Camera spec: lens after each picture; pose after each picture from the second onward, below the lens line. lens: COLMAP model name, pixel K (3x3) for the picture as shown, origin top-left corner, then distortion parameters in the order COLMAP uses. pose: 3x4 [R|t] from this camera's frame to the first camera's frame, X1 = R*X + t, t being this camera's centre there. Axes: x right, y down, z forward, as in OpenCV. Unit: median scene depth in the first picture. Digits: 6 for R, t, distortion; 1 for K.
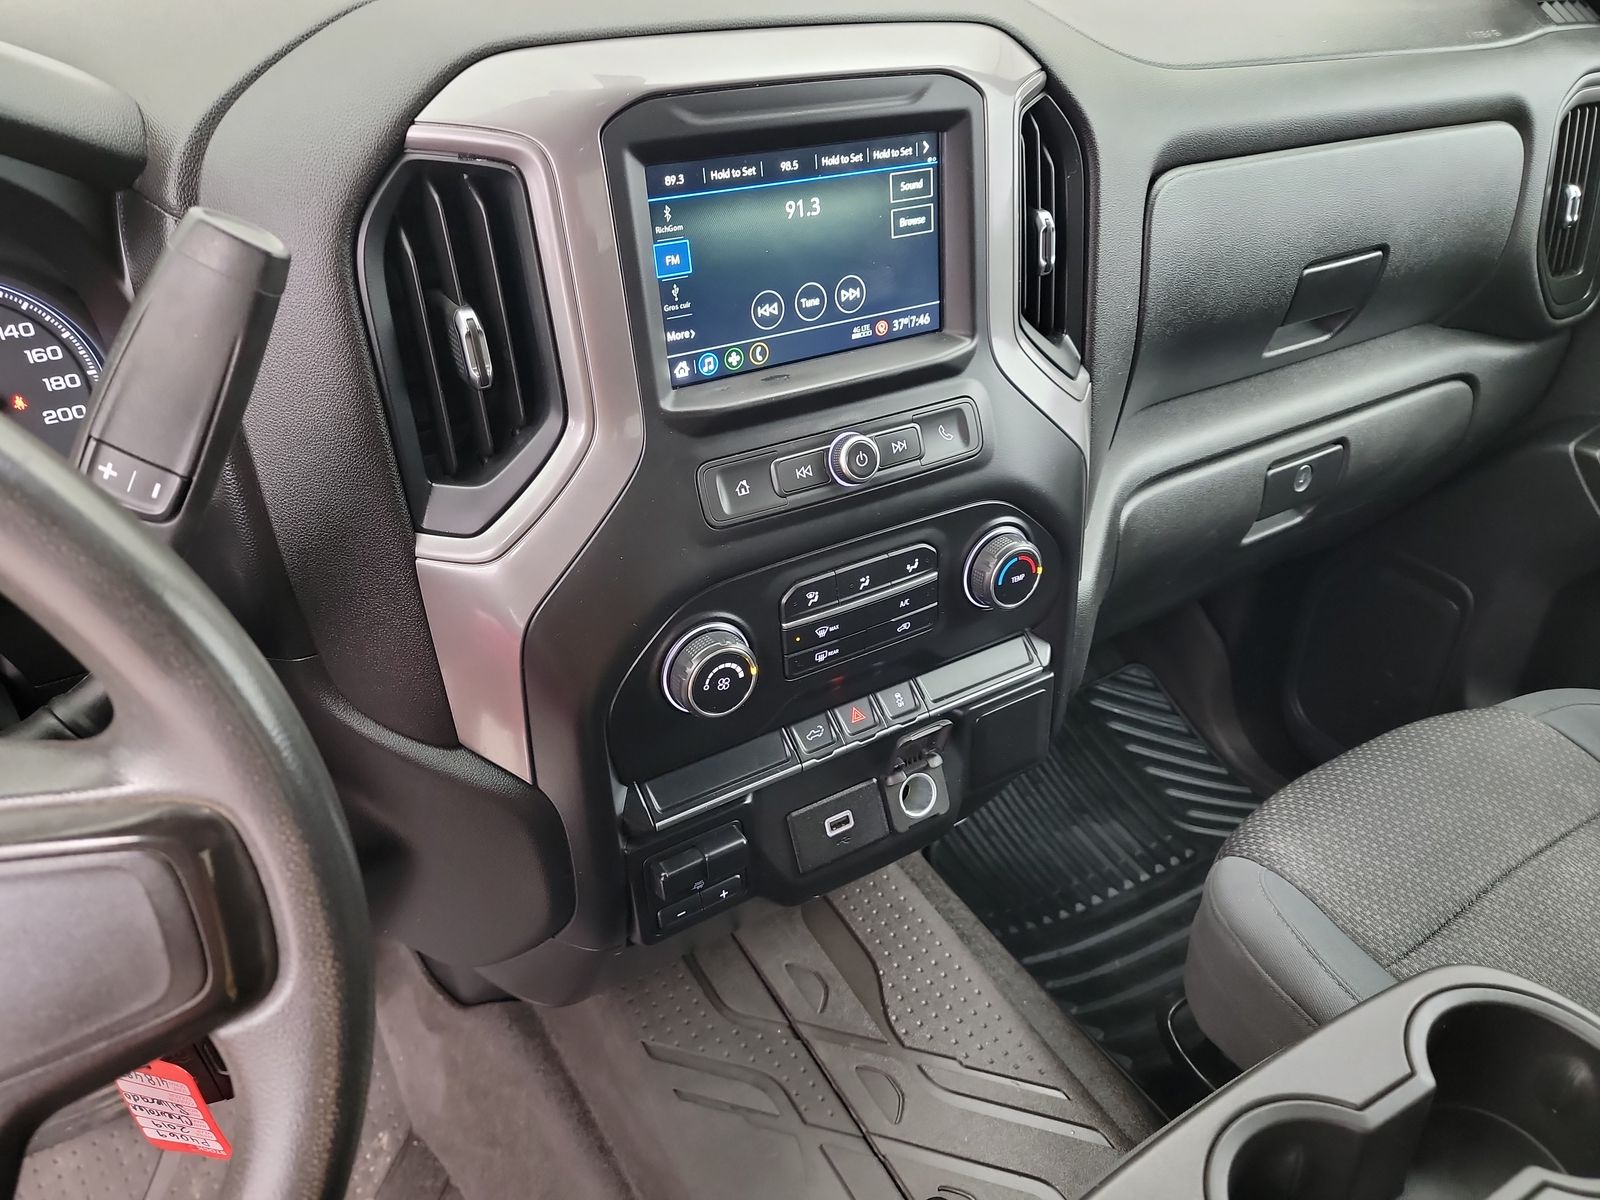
lens RADIAL K [[1116.9, 0, 812.2], [0, 1116.9, 598.9], [0, 0, 1]] dist [0.005604, -0.010614]
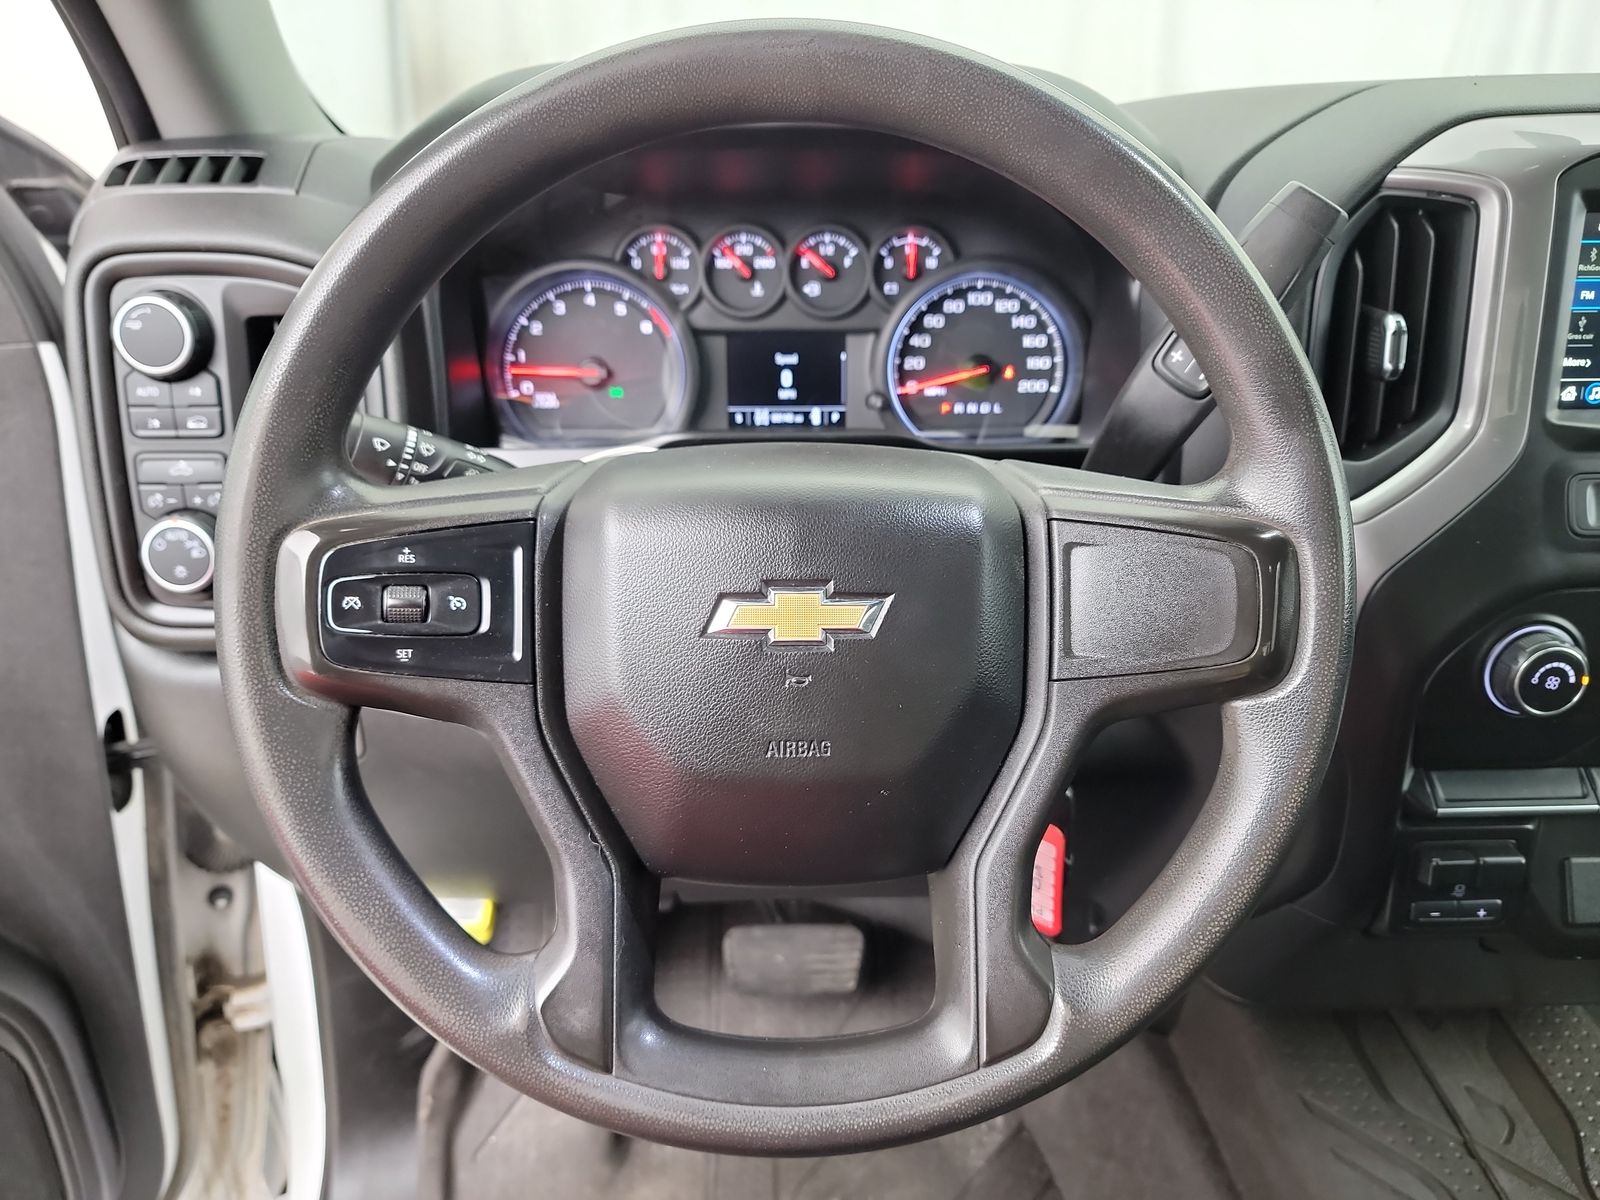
lens RADIAL K [[1116.9, 0, 797.6], [0, 1116.9, 606.6], [0, 0, 1]] dist [0.005604, -0.010614]
pose [[0.855065, 0.174916, -0.488127, -0.191264], [-0.260232, 0.959004, -0.112204, 0.318850], [0.448490, 0.222968, 0.865530, -0.257620]]
